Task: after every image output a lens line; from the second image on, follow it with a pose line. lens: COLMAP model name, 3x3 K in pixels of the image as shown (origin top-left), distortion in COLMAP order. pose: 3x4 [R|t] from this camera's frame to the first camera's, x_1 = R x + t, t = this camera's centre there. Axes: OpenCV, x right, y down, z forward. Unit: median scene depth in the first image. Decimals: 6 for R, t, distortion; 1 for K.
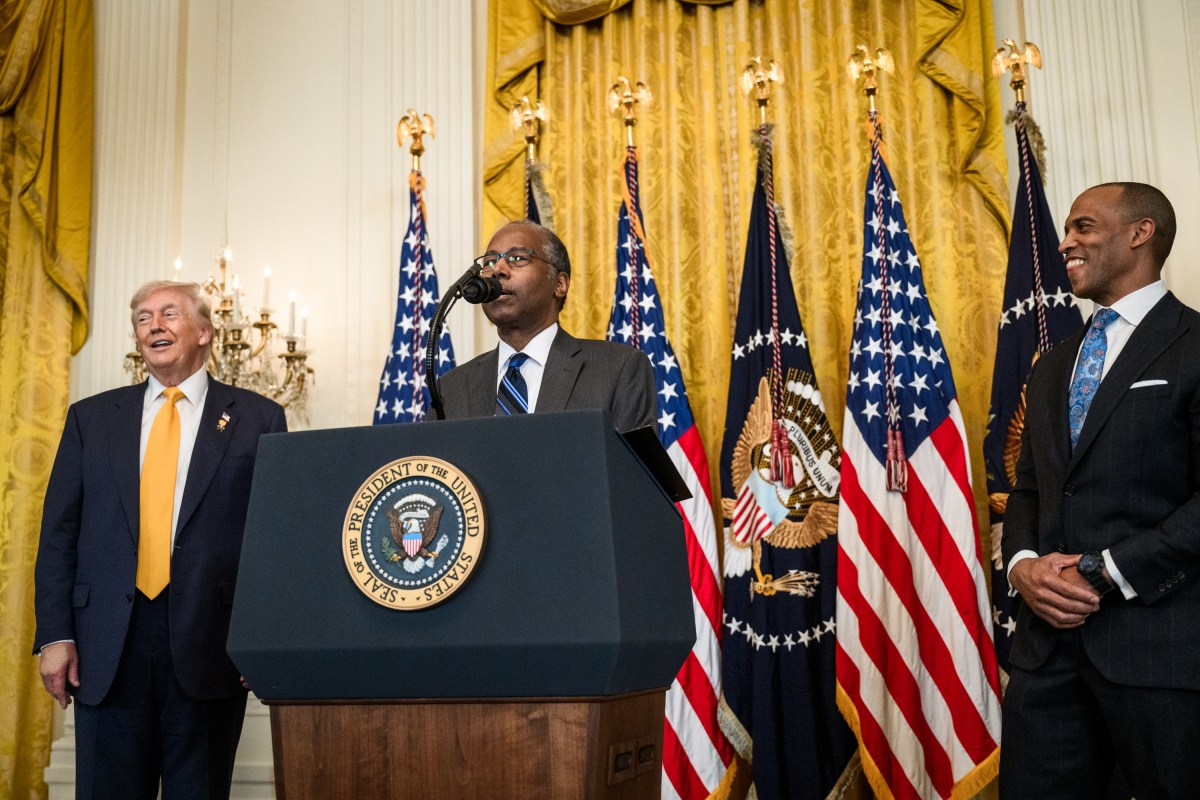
lens RADIAL K [[1350.7, 0, 598.5], [0, 1350.7, 382.6], [0, 0, 1]] dist [0.001542, 0.013161]
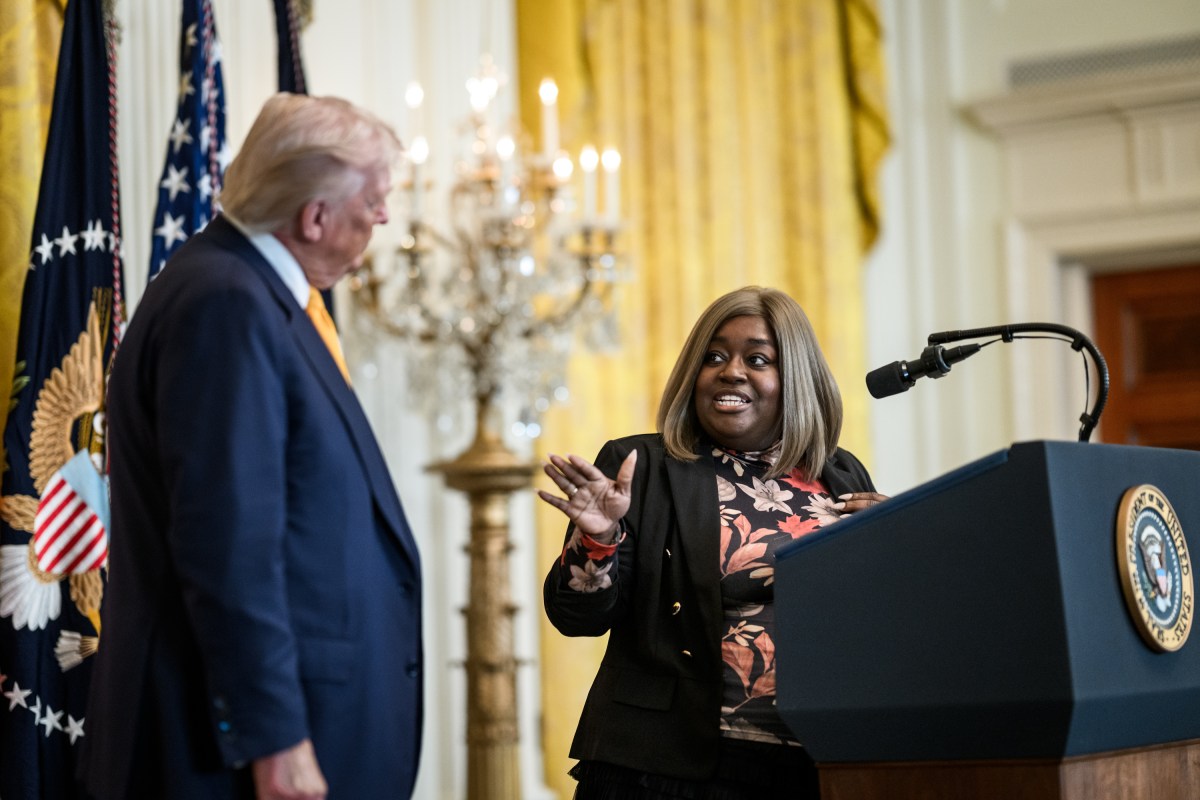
lens RADIAL K [[3100.0, 0, 600.0], [0, 3100.0, 400.0], [0, 0, 1]] dist [-0.002459, -0.101885]
pose [[0.241144, 0.089581, 0.966346, -1.197165], [-0.139333, 0.988611, -0.056876, 0.089401], [-0.960435, -0.120928, 0.250879, 0.443015]]
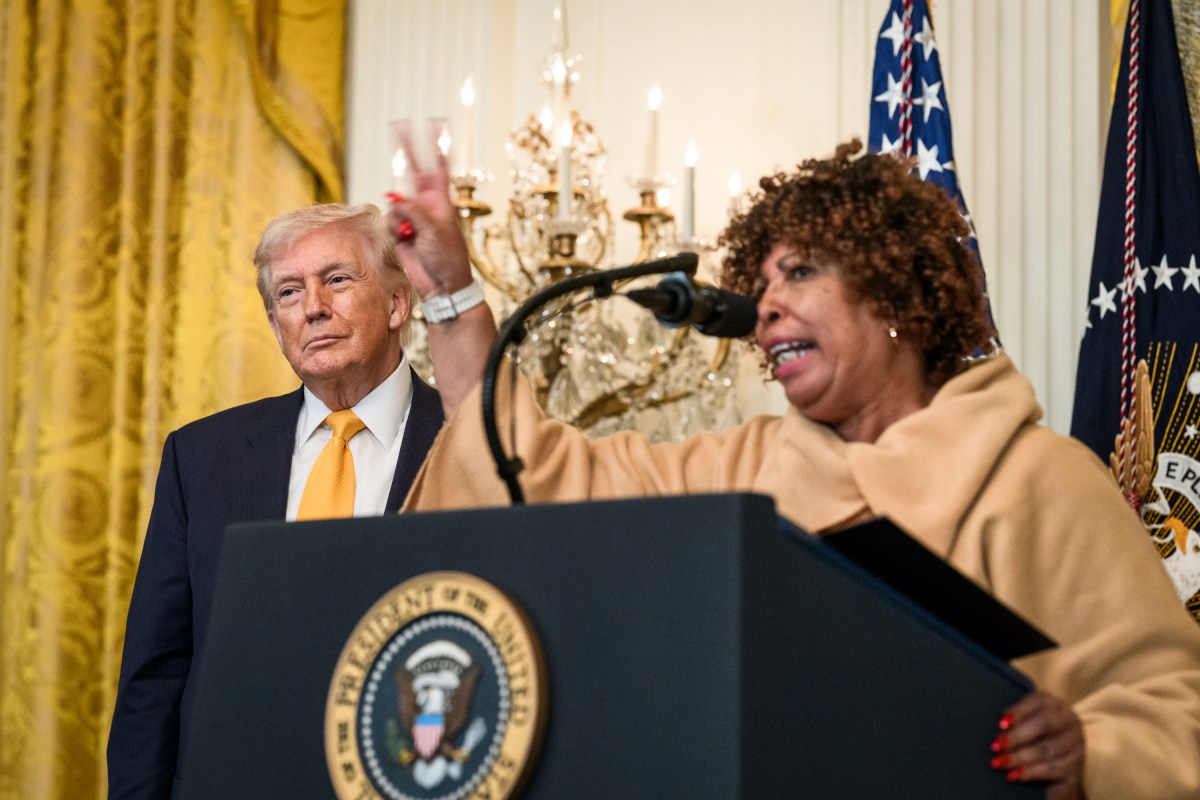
lens RADIAL K [[3461.4, 0, 497.5], [0, 3461.4, 400.1], [0, 0, 1]] dist [0.009399, 0.382876]
pose [[0.915204, -0.006666, -0.402936, 0.238215], [0.025407, 0.998829, 0.041182, -0.038486], [0.402189, -0.047928, 0.914301, -0.142093]]
